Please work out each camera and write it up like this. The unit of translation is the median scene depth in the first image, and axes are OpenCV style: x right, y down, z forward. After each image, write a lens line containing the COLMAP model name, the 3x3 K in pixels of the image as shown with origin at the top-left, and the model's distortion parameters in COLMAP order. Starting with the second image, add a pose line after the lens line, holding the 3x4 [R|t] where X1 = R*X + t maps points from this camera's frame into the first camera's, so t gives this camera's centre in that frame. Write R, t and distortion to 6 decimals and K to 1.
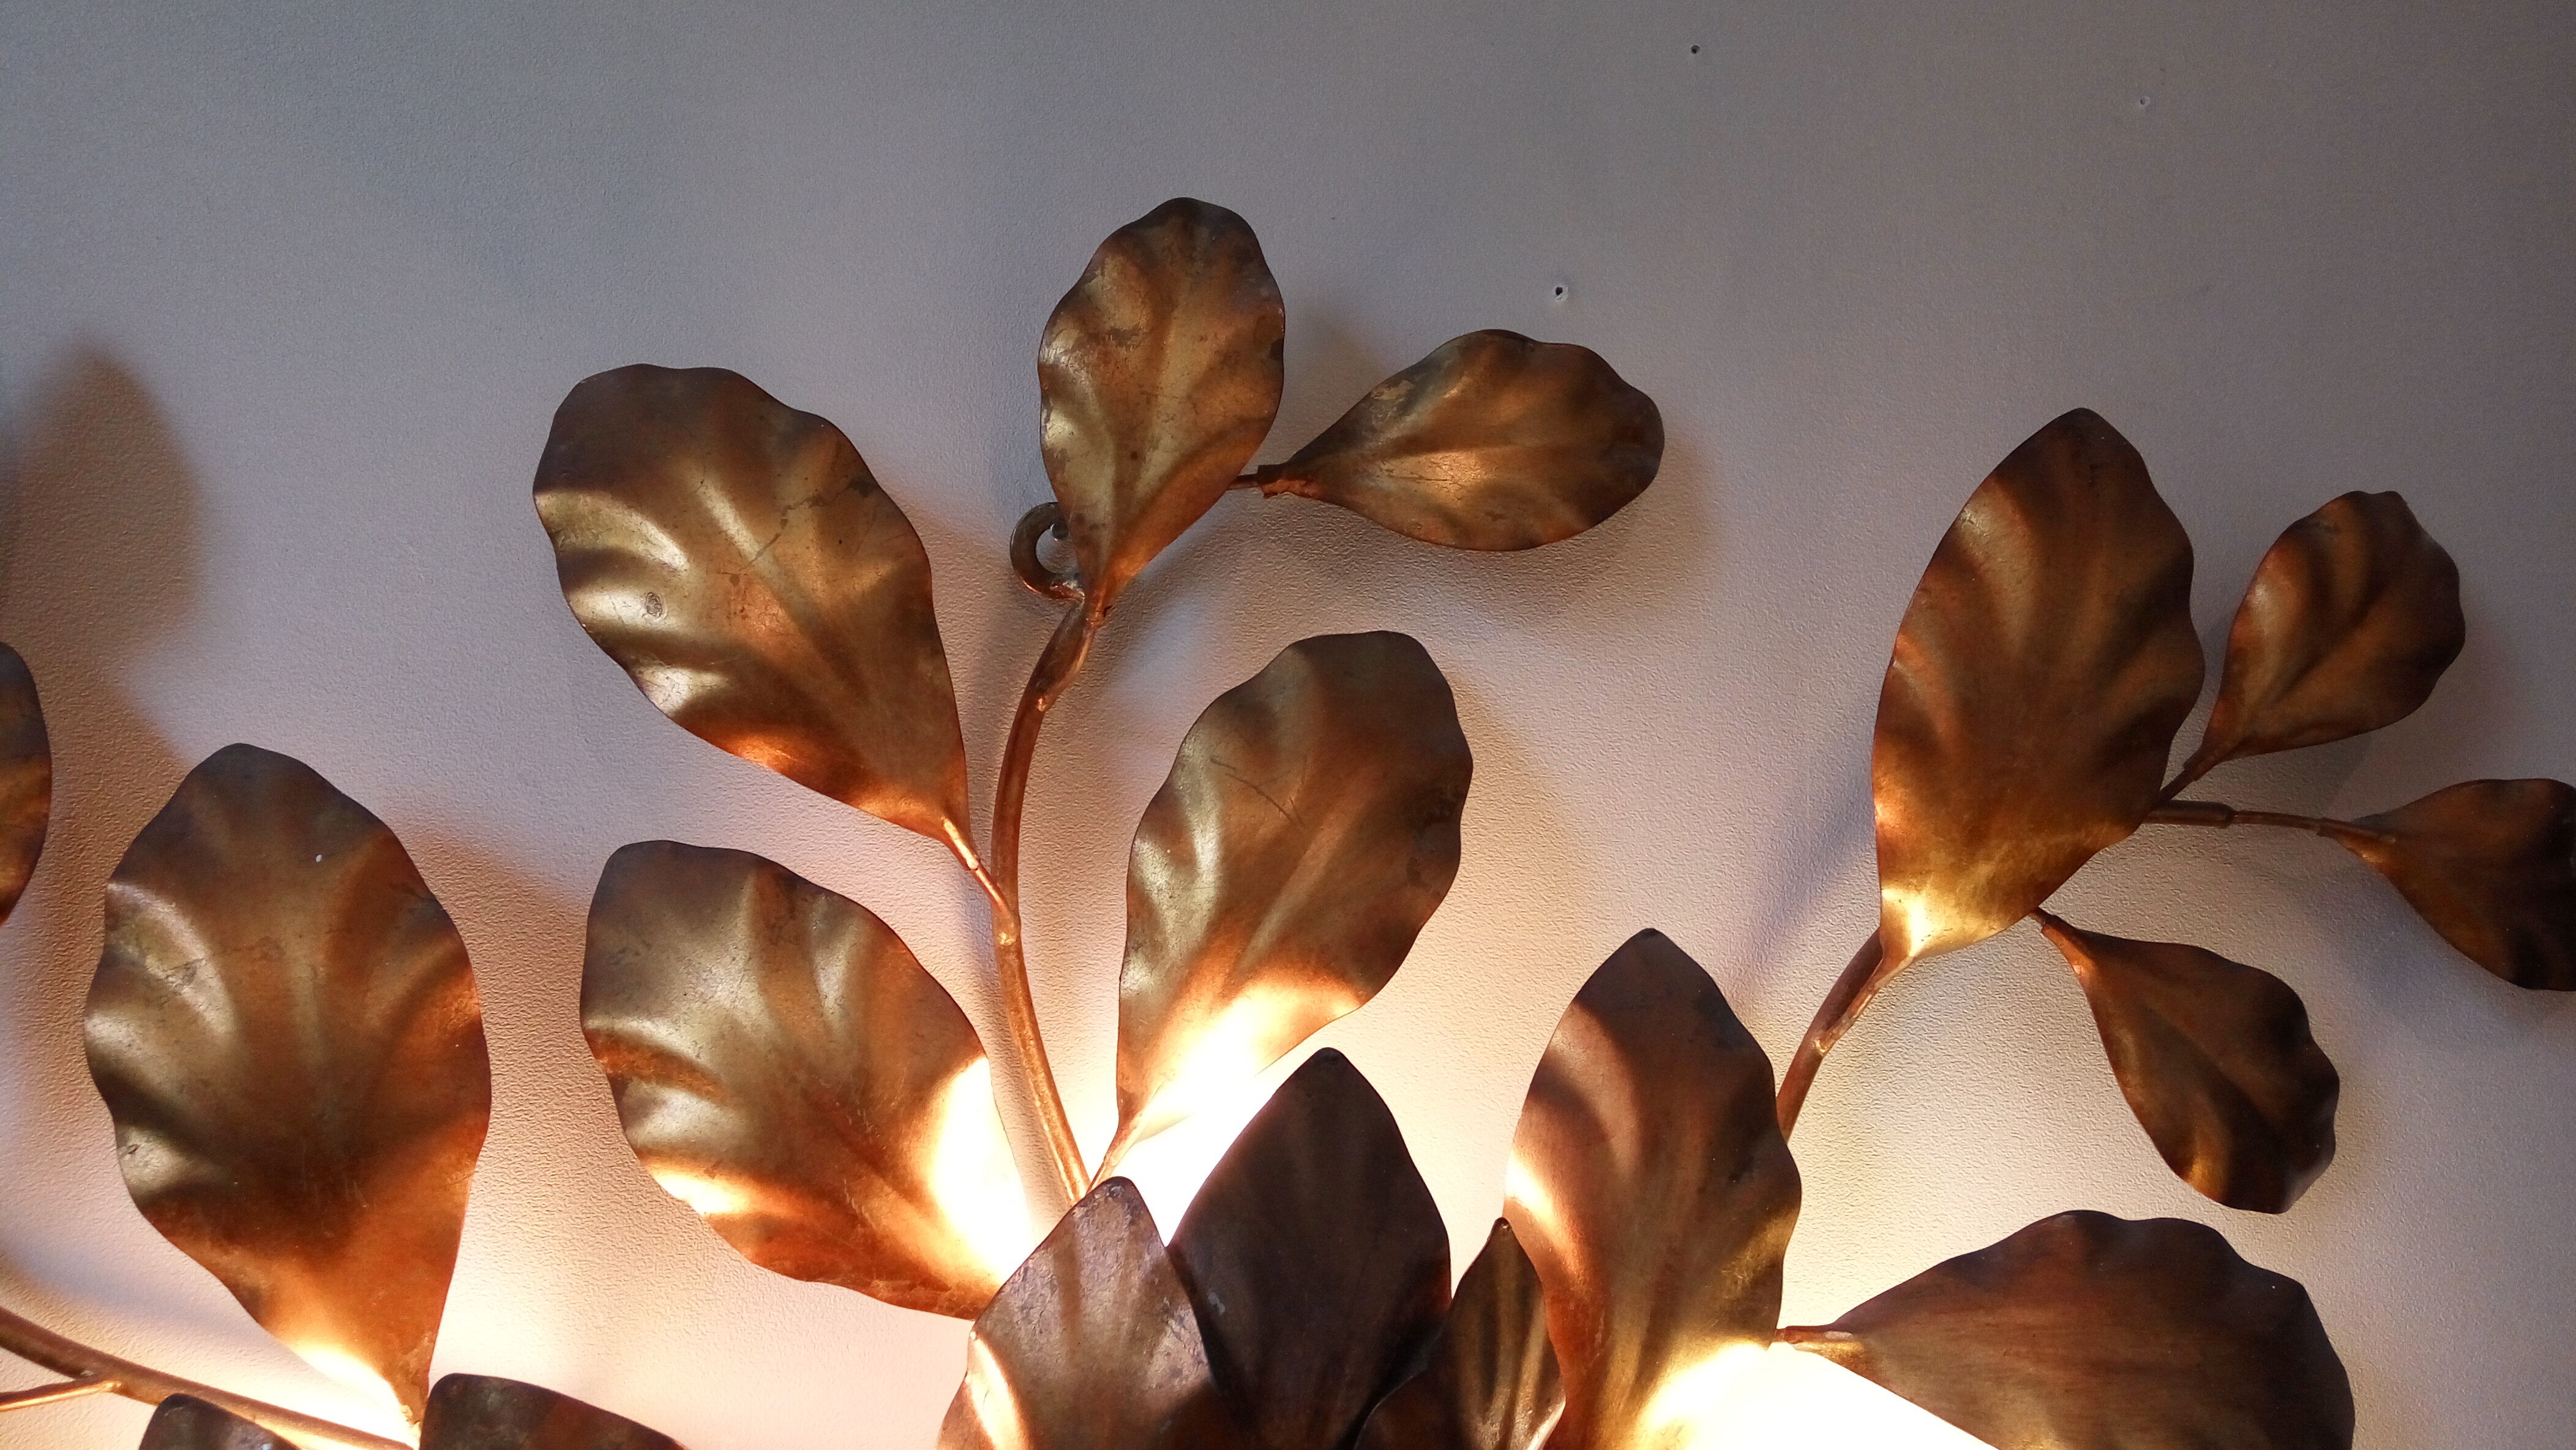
lens RADIAL K [[2025.6, 0, 1295.3], [0, 2025.6, 705.9], [0, 0, 1]] dist [0.080344, -0.095902]
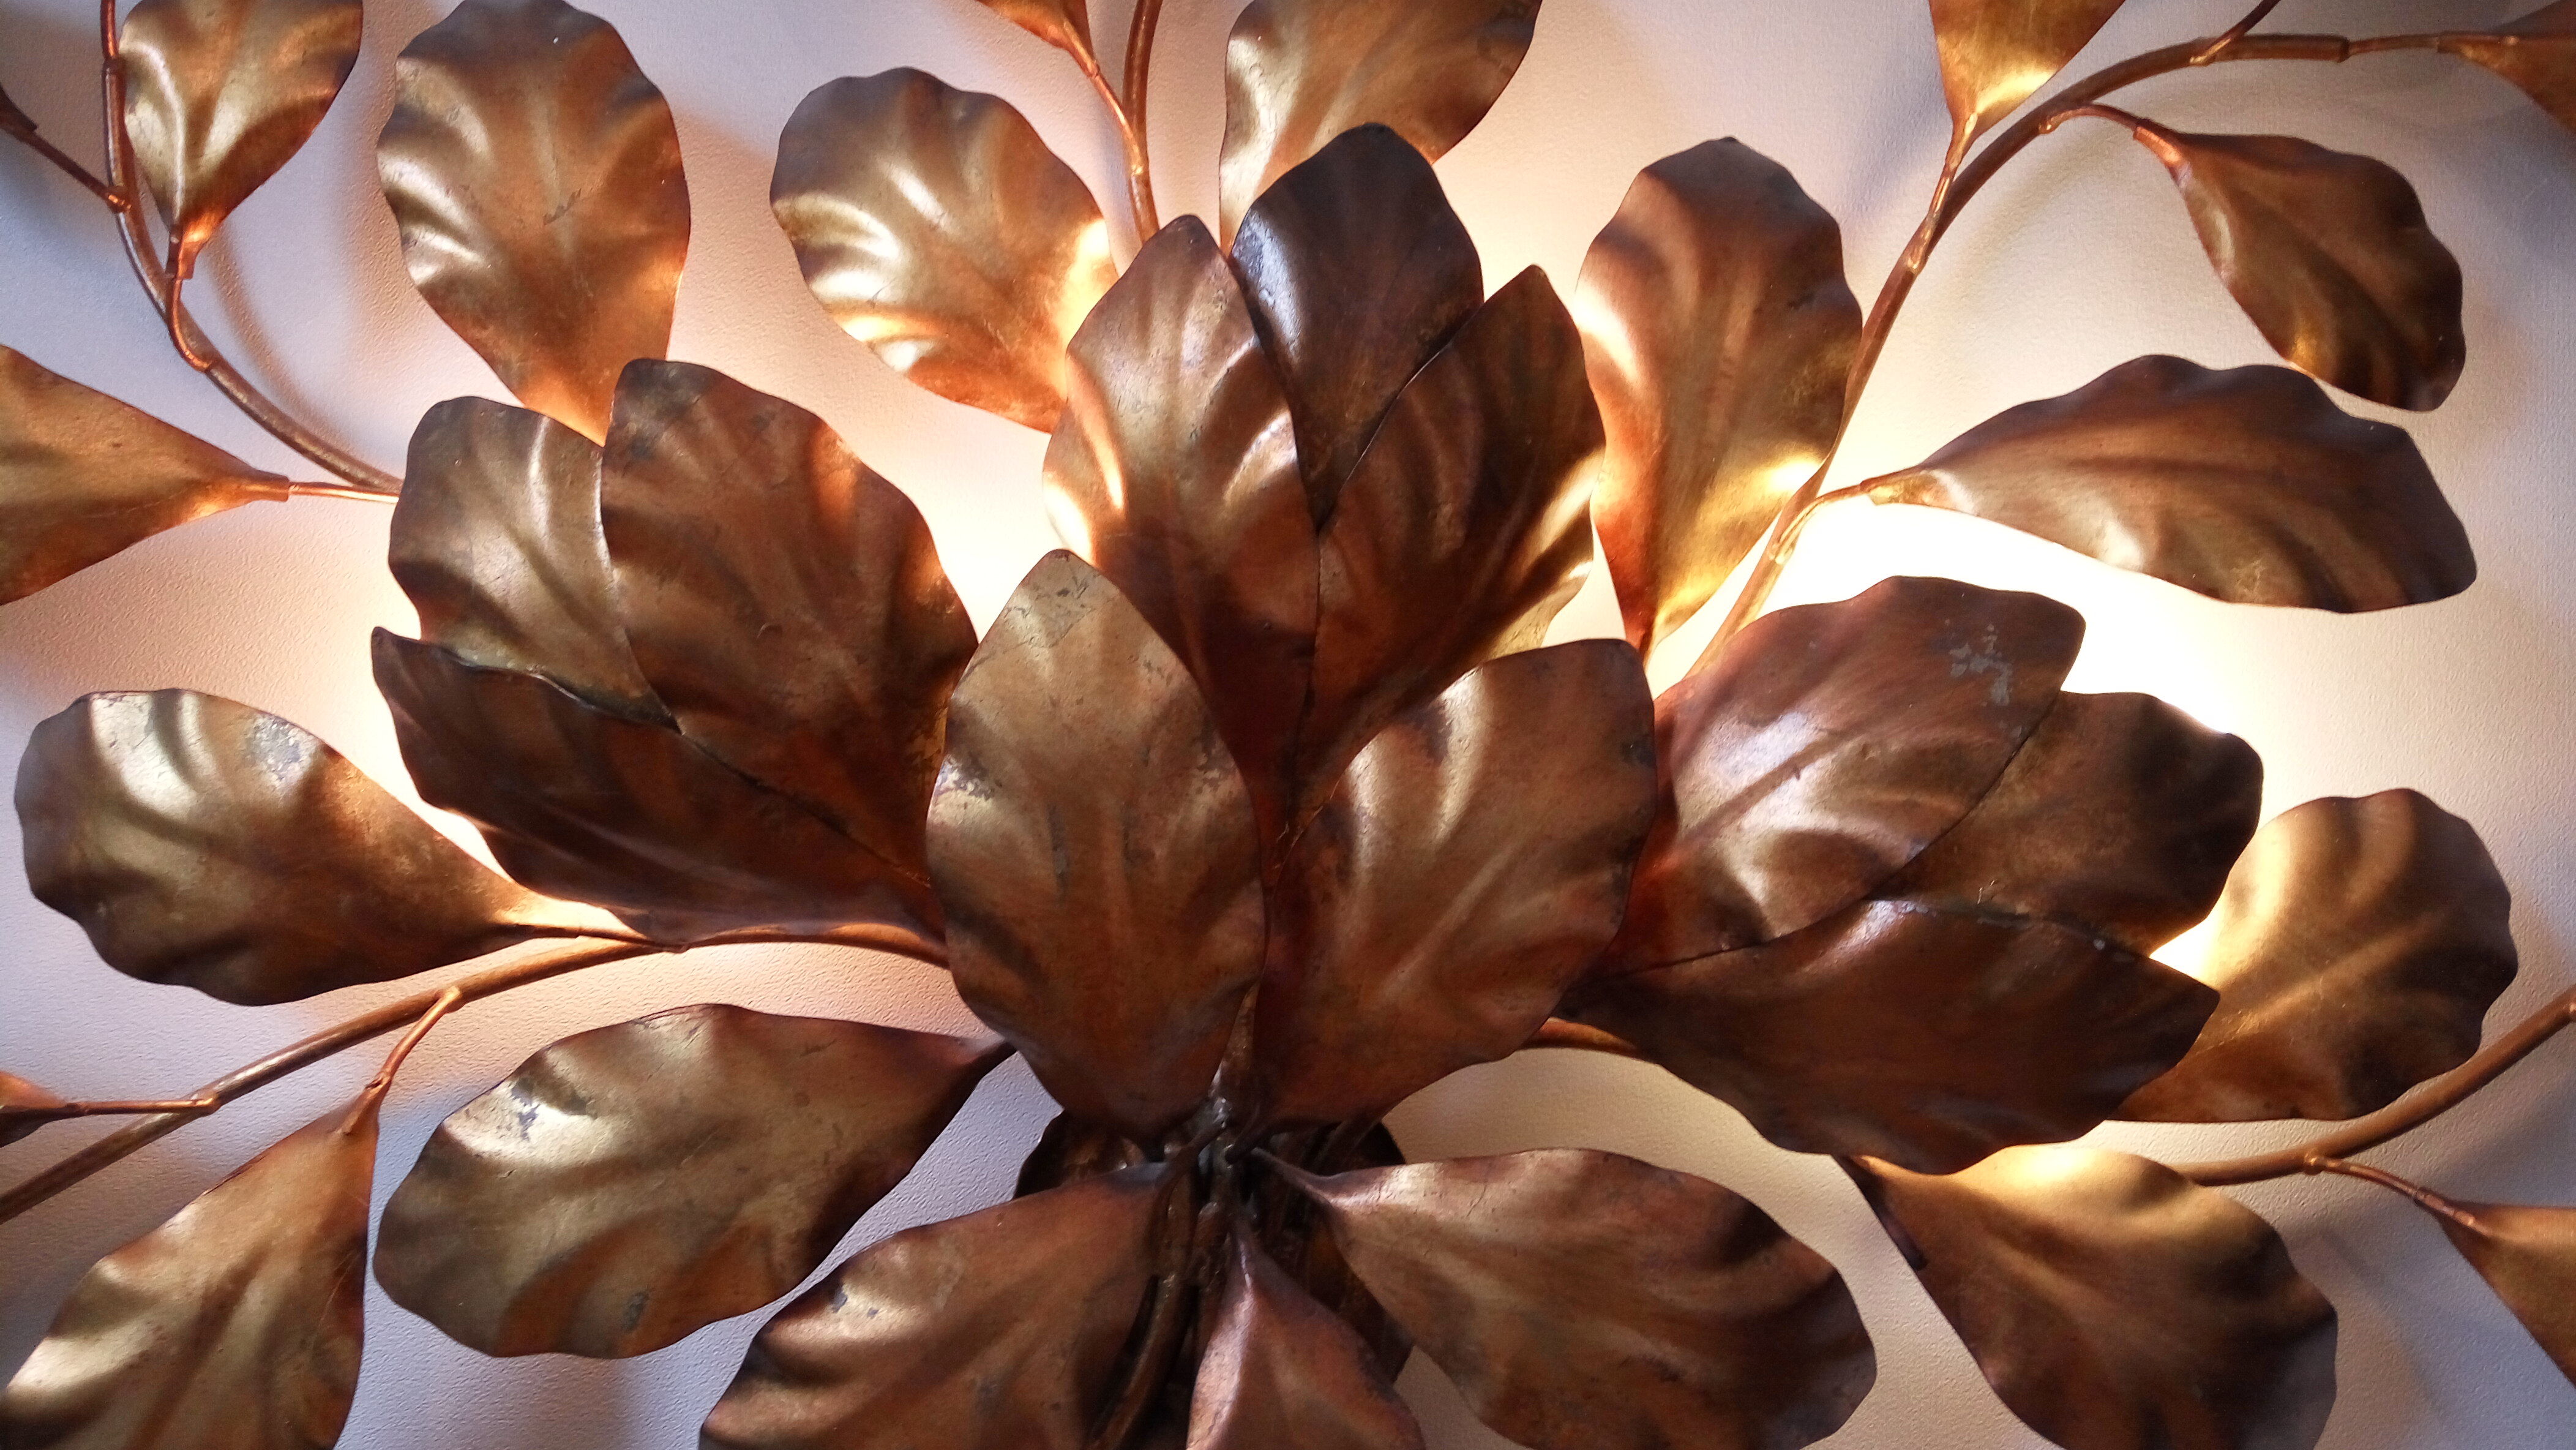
lens RADIAL K [[2025.6, 0, 1298.1], [0, 2025.6, 706.9], [0, 0, 1]] dist [0.080344, -0.095902]
pose [[0.981597, -0.032058, -0.188254, 0.155338], [0.026948, 0.999197, -0.029643, 0.464802], [0.189054, 0.024025, 0.981673, -0.089550]]
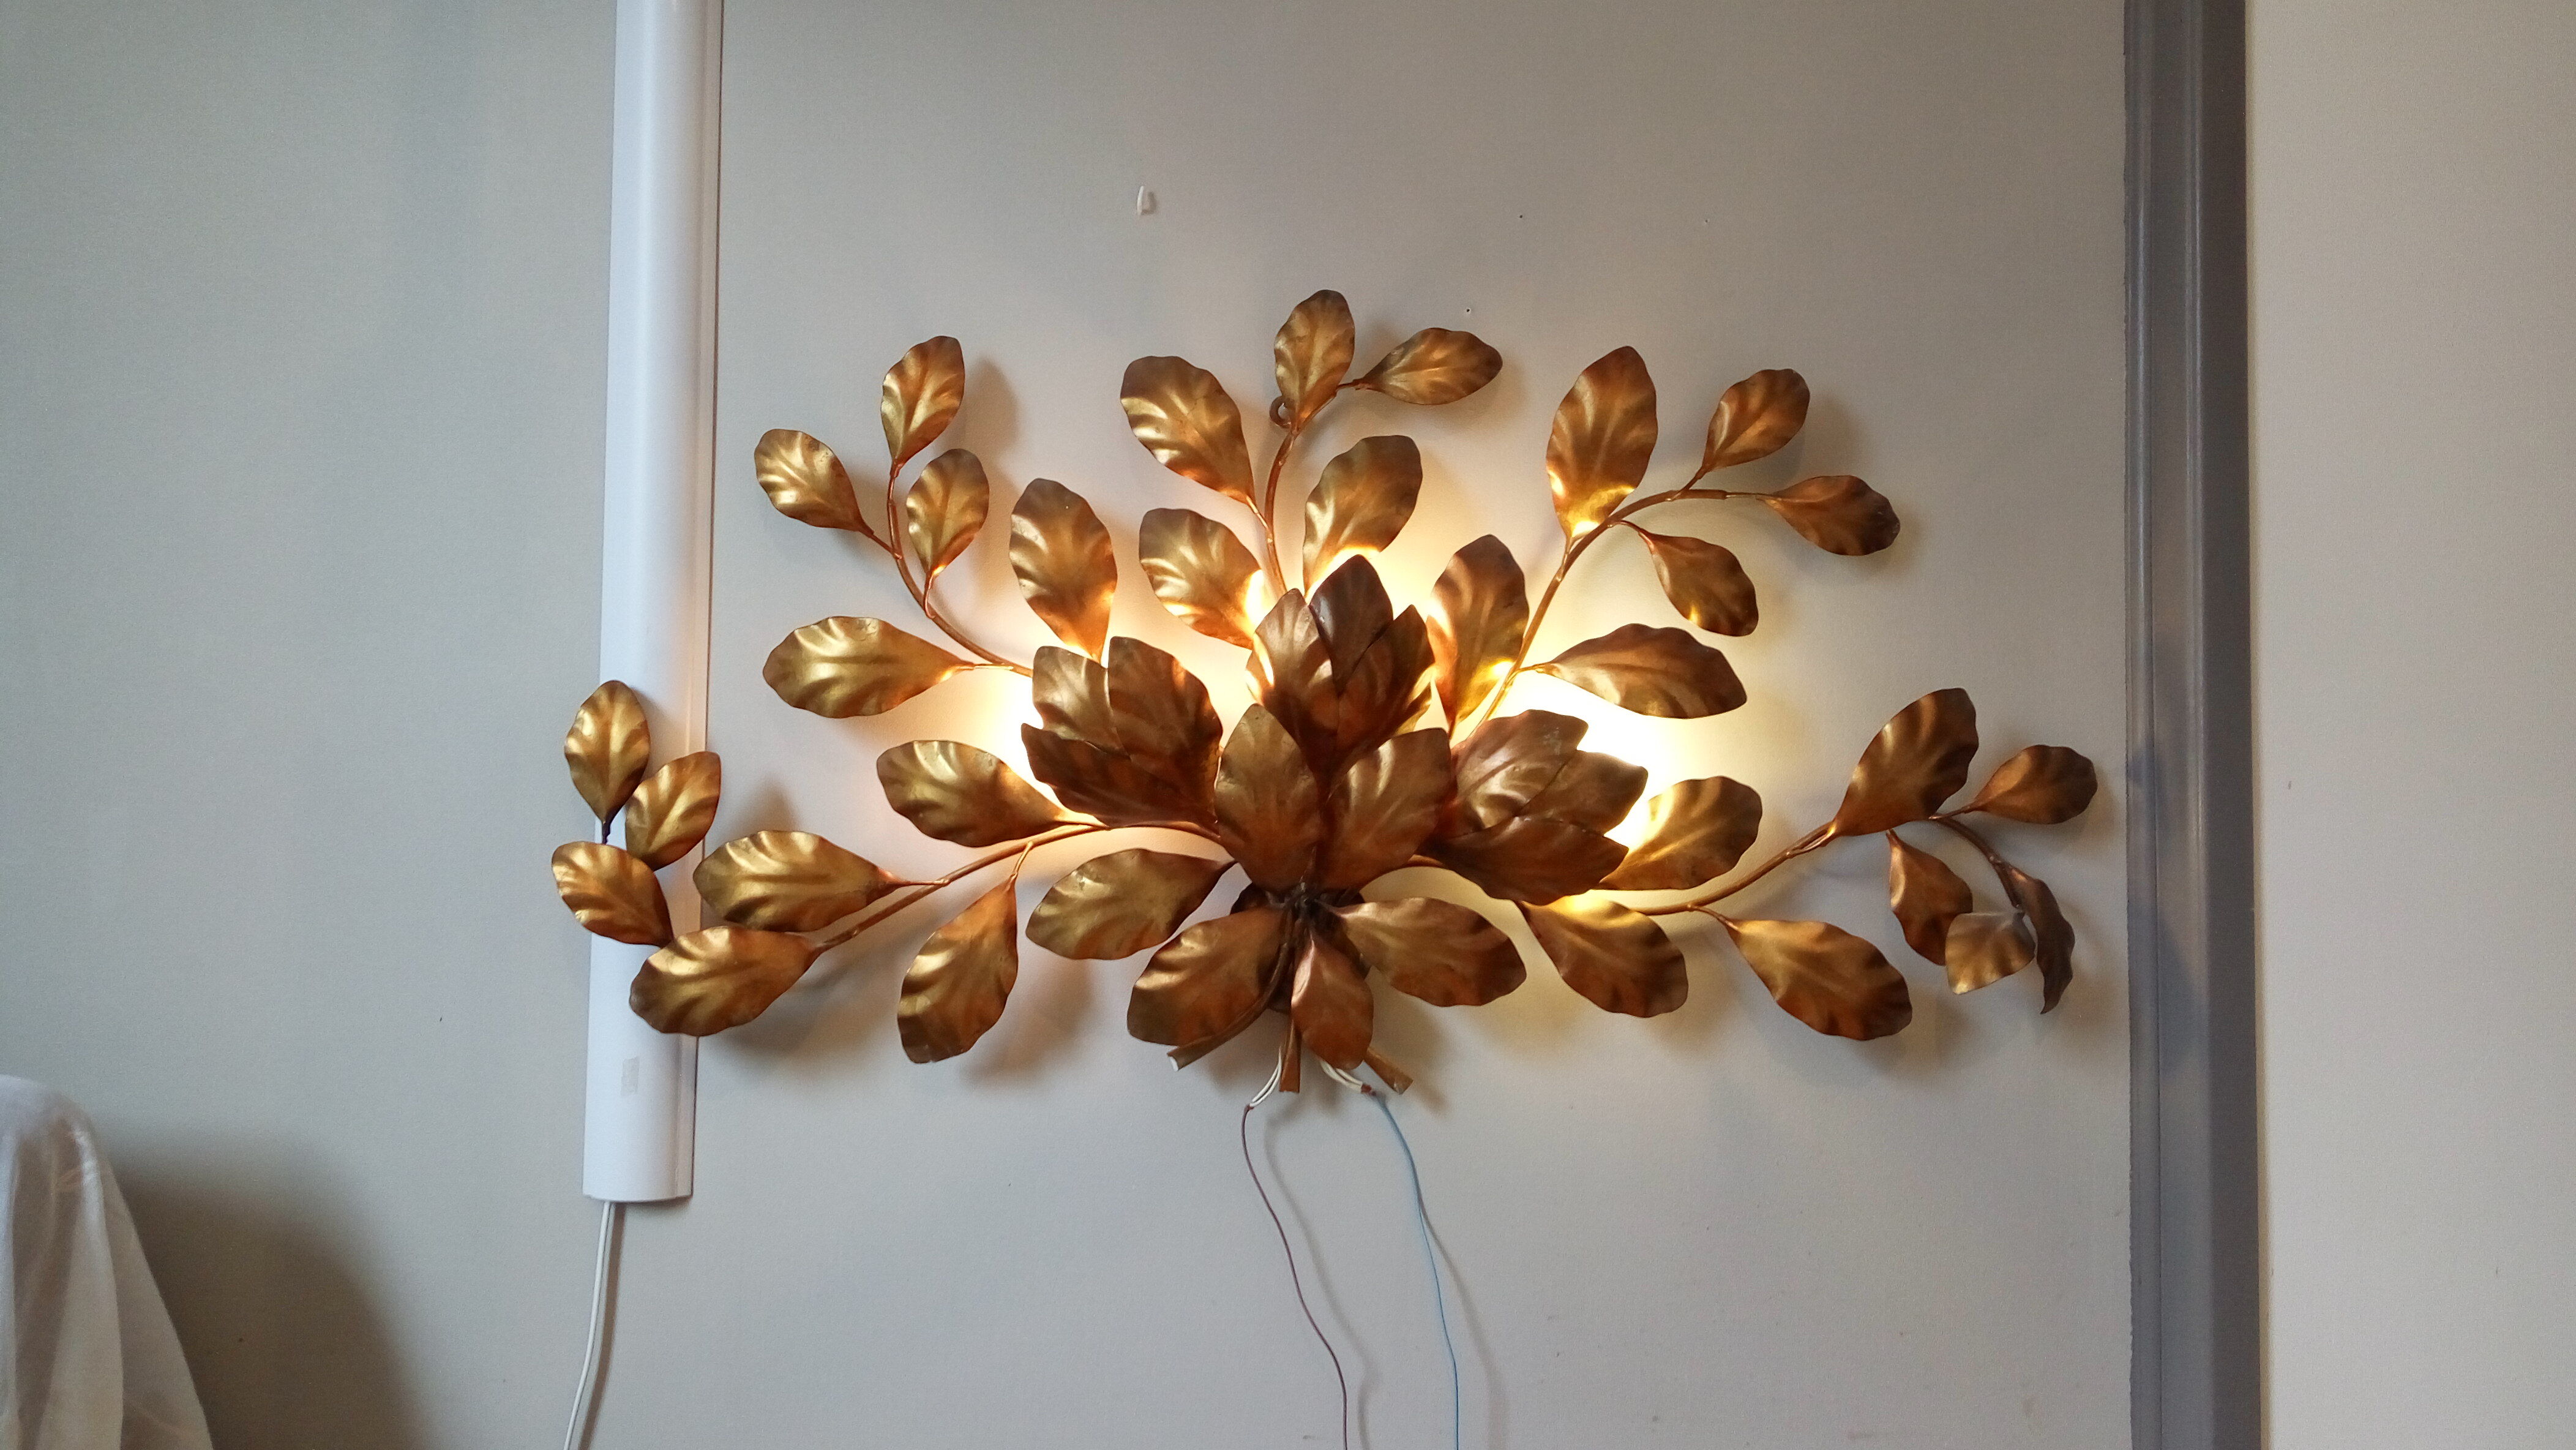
lens RADIAL K [[2025.6, 0, 1291.8], [0, 2025.6, 703.3], [0, 0, 1]] dist [0.080344, -0.095902]
pose [[0.980457, -0.016681, -0.196026, 0.493418], [0.022680, 0.999339, 0.028399, 0.280673], [0.195423, -0.032290, 0.980187, -2.025562]]
